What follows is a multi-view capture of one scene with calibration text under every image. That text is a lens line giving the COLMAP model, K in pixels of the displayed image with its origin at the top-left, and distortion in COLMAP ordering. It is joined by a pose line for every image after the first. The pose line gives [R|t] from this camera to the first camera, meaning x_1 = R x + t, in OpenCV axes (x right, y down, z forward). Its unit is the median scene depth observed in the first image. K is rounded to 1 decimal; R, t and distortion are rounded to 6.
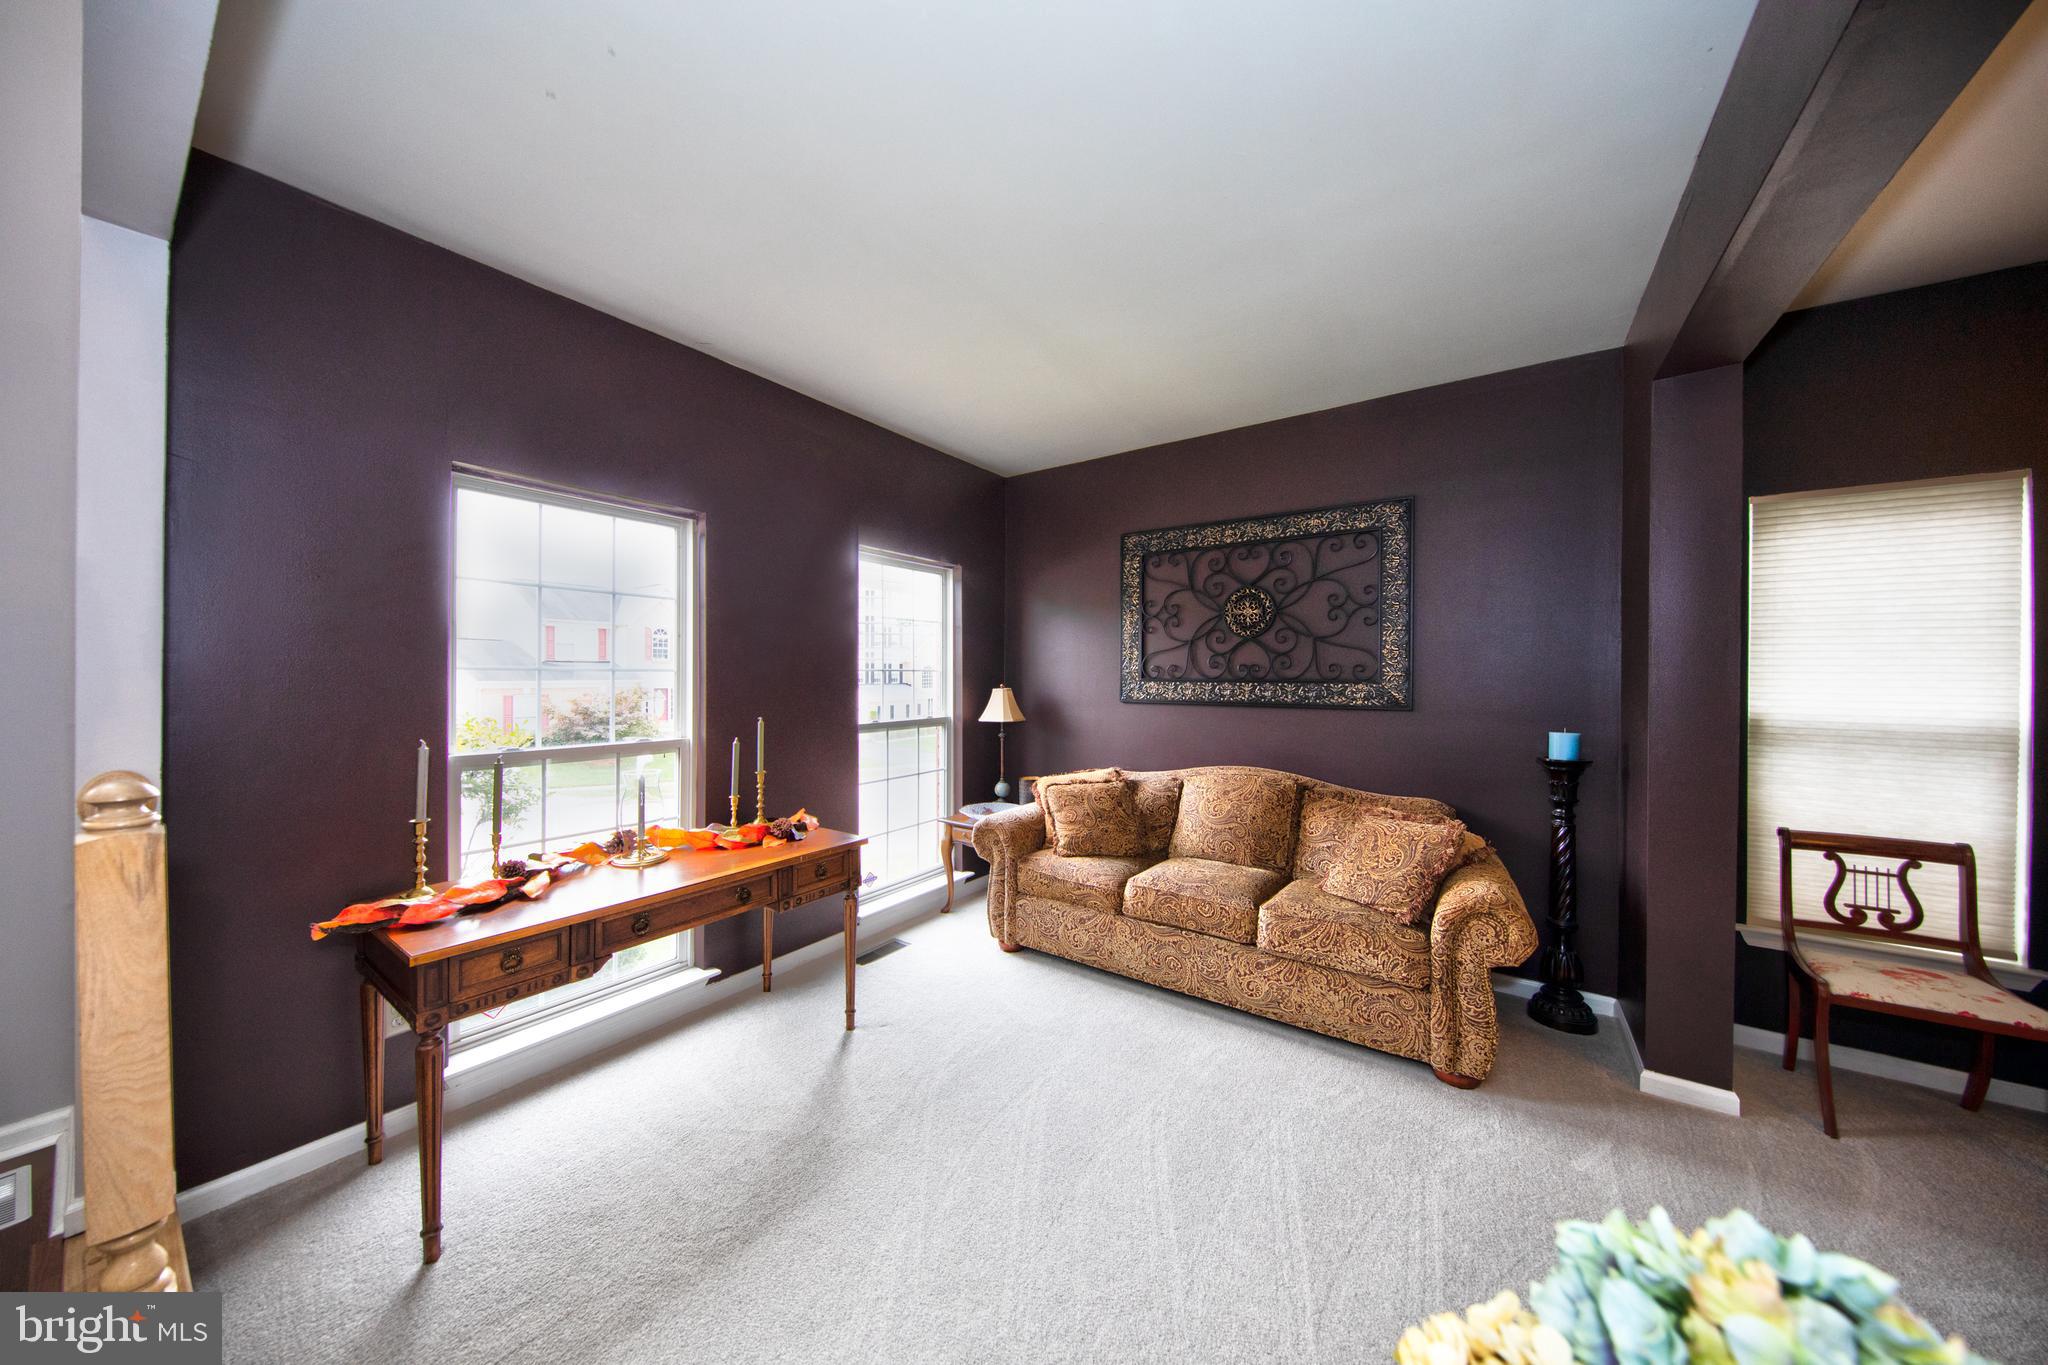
lens RADIAL K [[674.7, 0, 993.1], [0, 674.7, 669.7], [0, 0, 1]] dist [-0.000401, -0.000118]
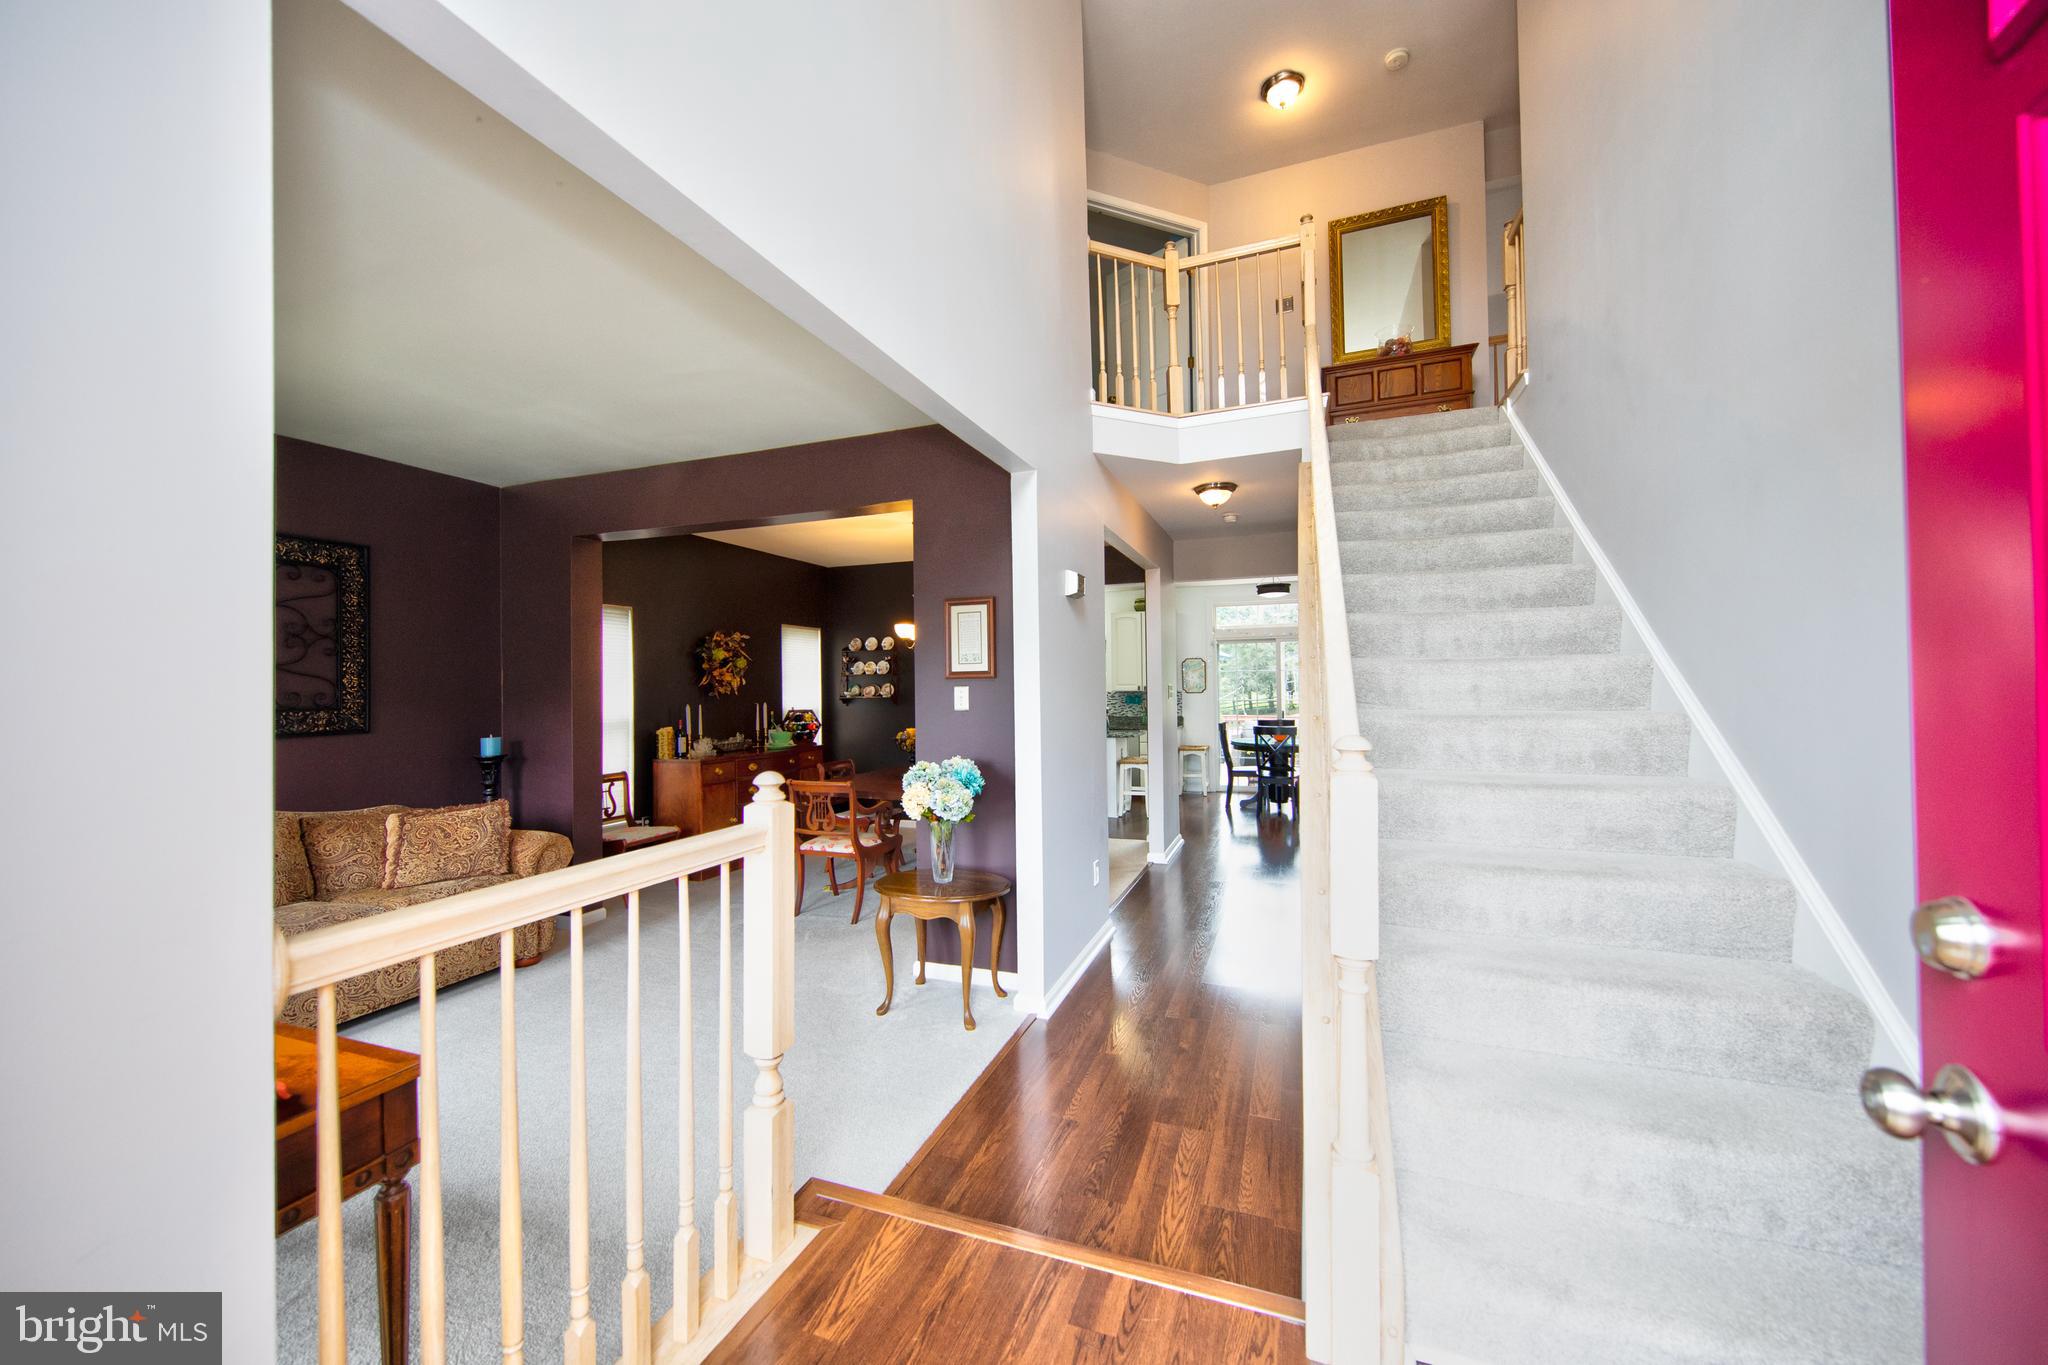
lens RADIAL K [[743.6, 0, 1038.6], [0, 743.6, 679.9], [0, 0, 1]] dist [-0.008080, -0.000957]
pose [[-0.279704, 0.016042, 0.959952, -0.846803], [0.017559, 0.999779, -0.011592, 0.005483], [-0.959926, 0.013614, -0.279924, 0.240428]]
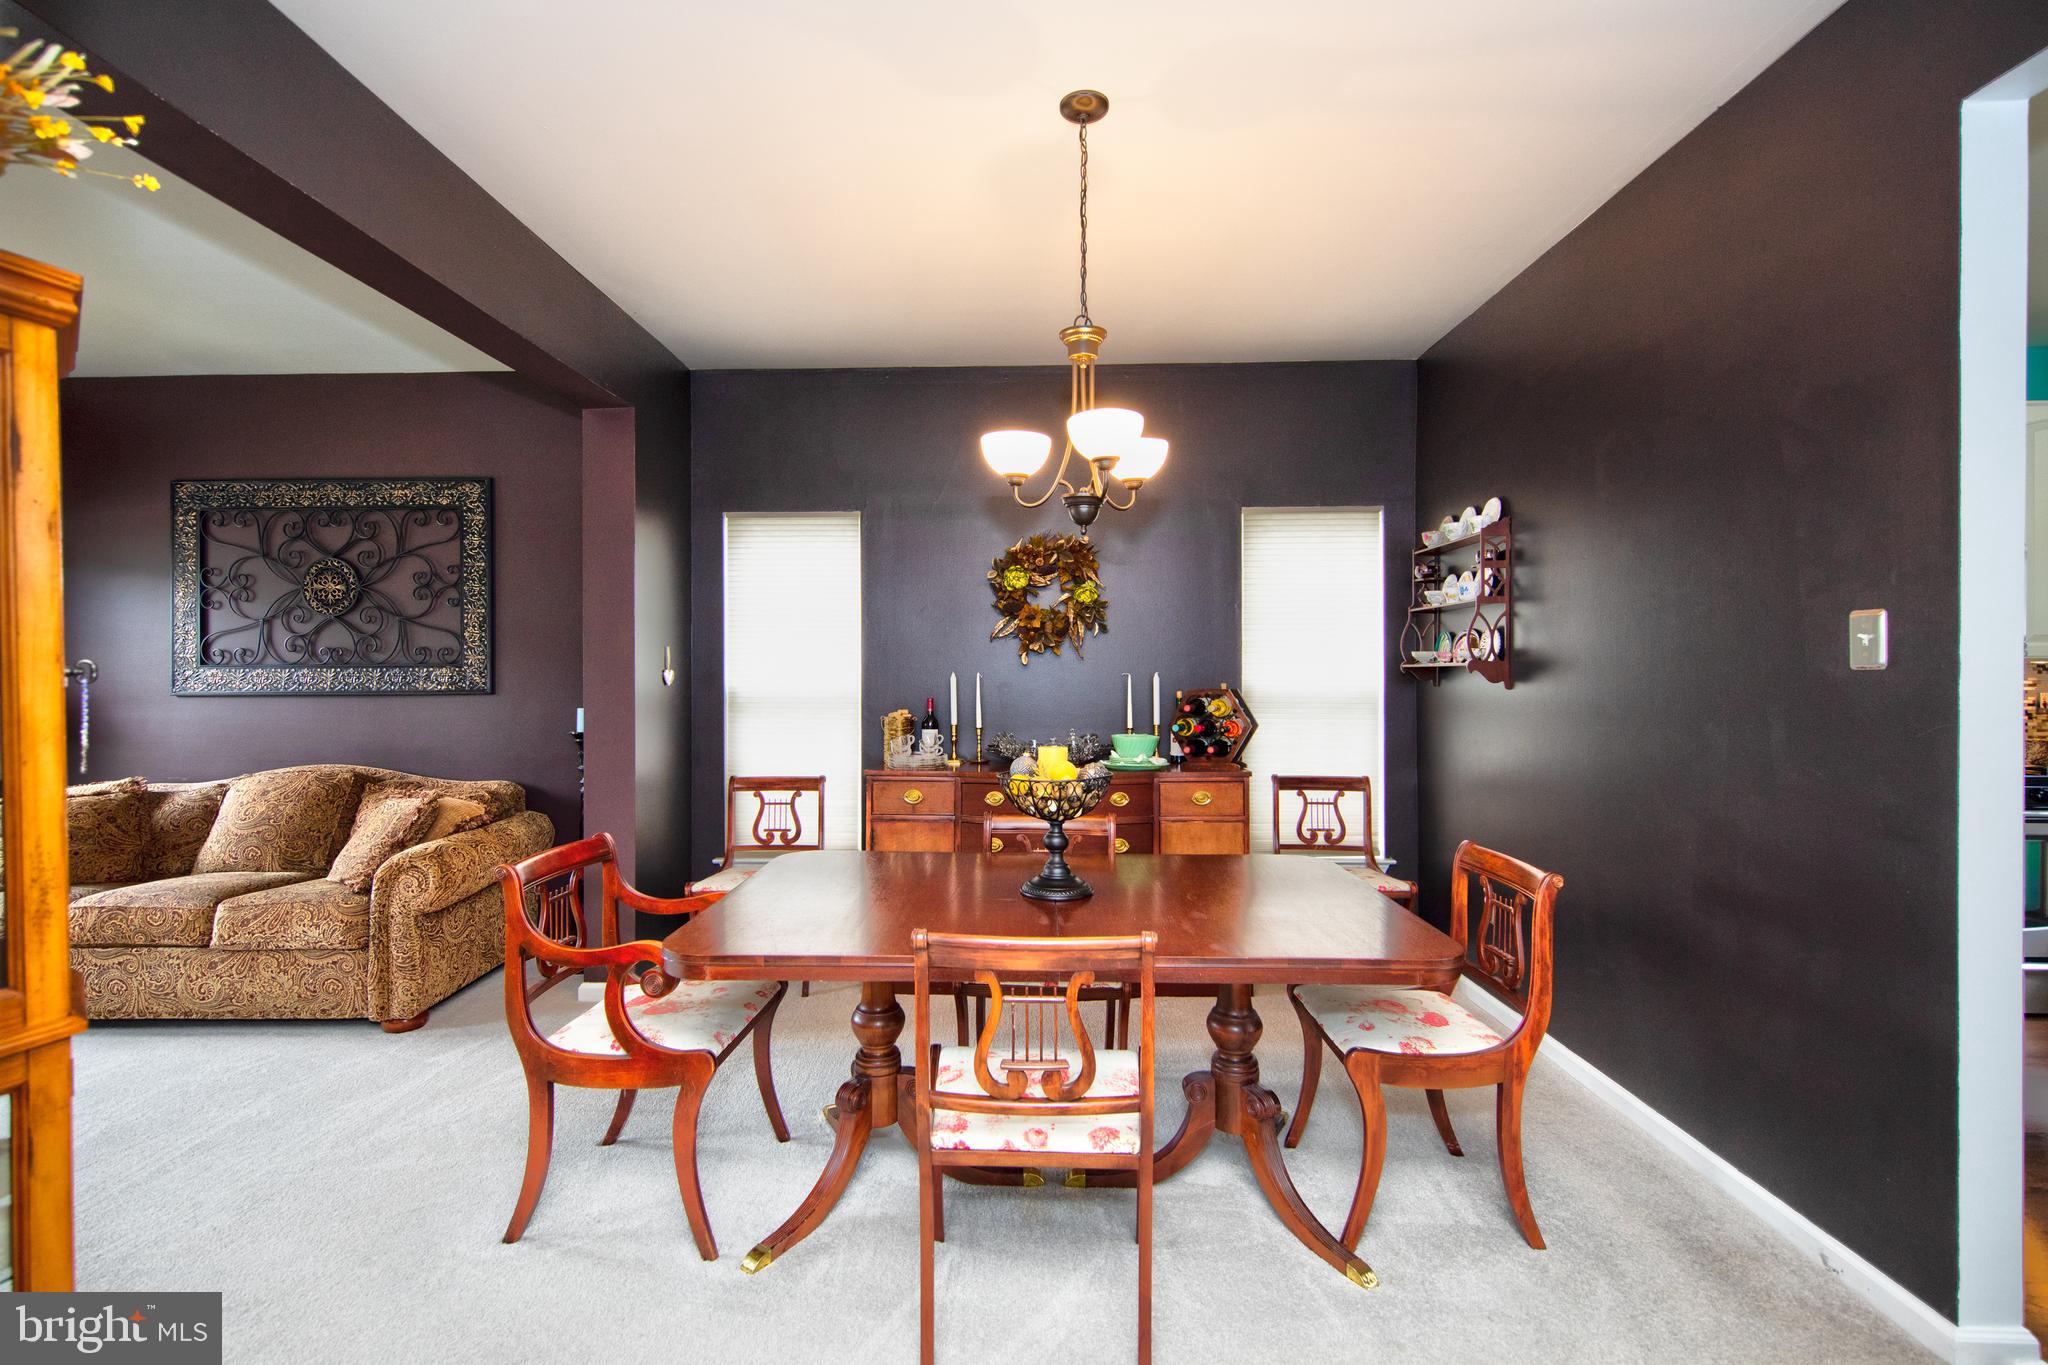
lens RADIAL K [[945.1, 0, 1027.7], [0, 945.1, 675.2], [0, 0, 1]] dist [-0.002364, 0.000461]
pose [[0.811727, -0.005082, 0.584014, 0.421662], [0.005321, 0.999985, 0.001307, 0.033354], [-0.584012, 0.002047, 0.811742, -0.546492]]
